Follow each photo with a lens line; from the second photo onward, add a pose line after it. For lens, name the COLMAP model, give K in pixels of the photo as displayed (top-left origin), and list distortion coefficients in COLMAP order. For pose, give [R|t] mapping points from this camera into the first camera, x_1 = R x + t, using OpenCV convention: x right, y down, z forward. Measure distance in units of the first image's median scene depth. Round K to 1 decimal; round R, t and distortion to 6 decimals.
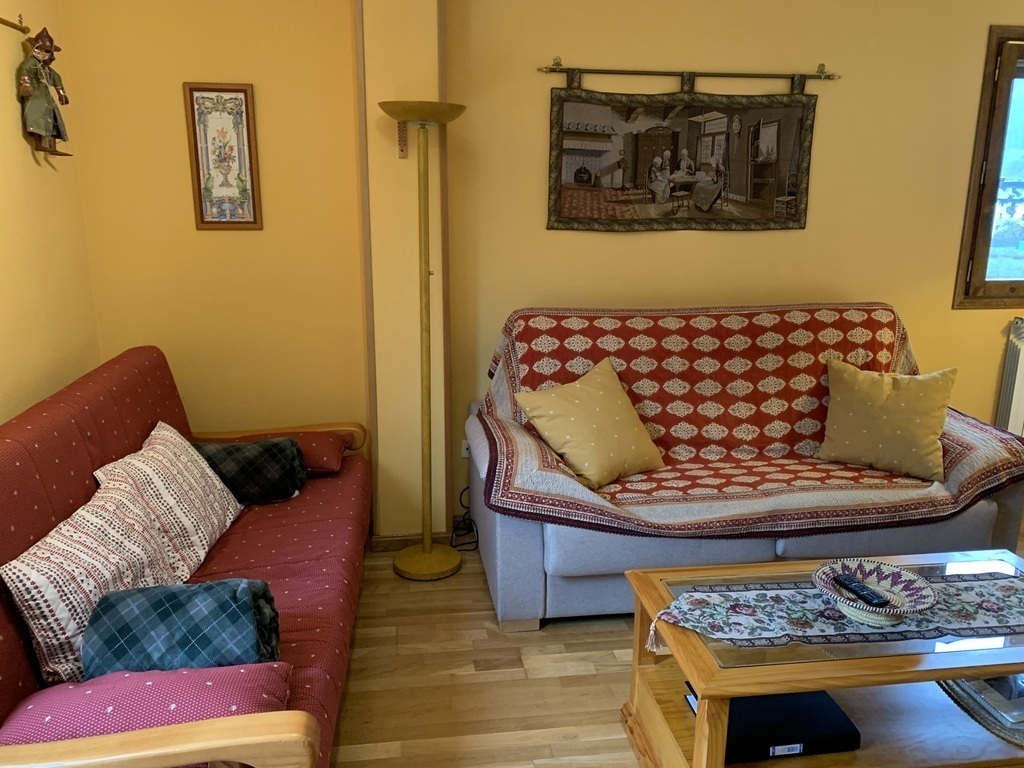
lens RADIAL K [[816.6, 0, 509.1], [0, 816.6, 388.3], [0, 0, 1]] dist [0.107891, -0.235230]
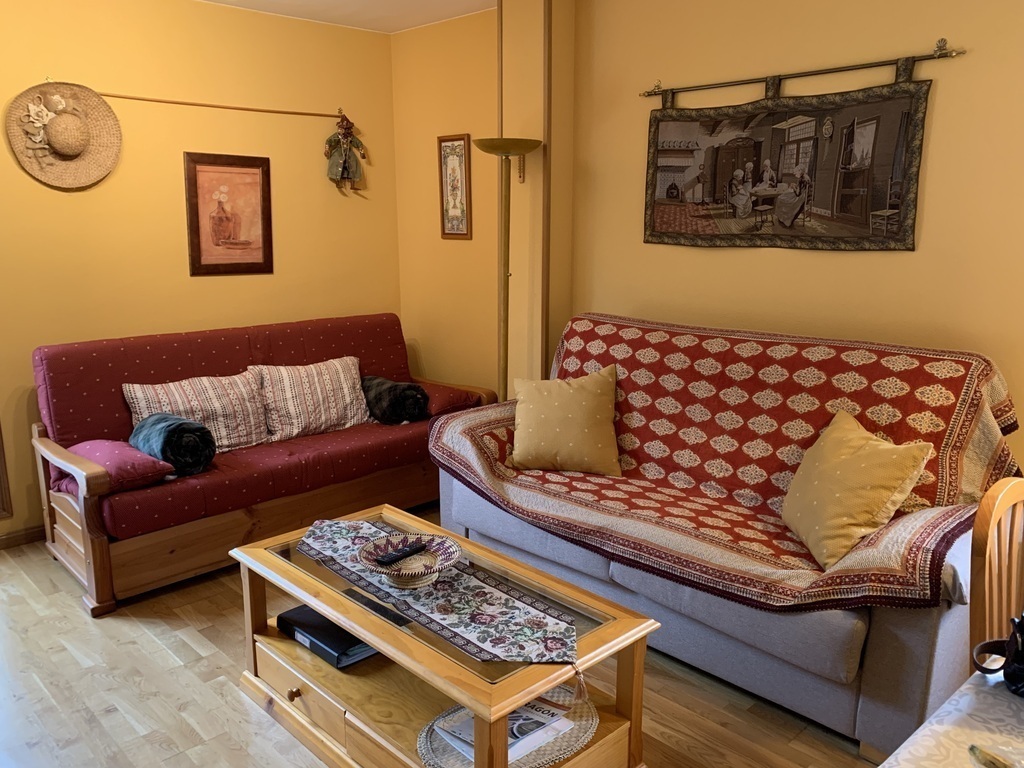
lens RADIAL K [[817.4, 0, 501.9], [0, 817.4, 387.4], [0, 0, 1]] dist [0.065586, -0.085460]
pose [[0.579267, 0.162204, -0.798837, 0.833190], [-0.185736, 0.980487, 0.064403, -0.046786], [0.793695, 0.111066, 0.598091, 0.250463]]
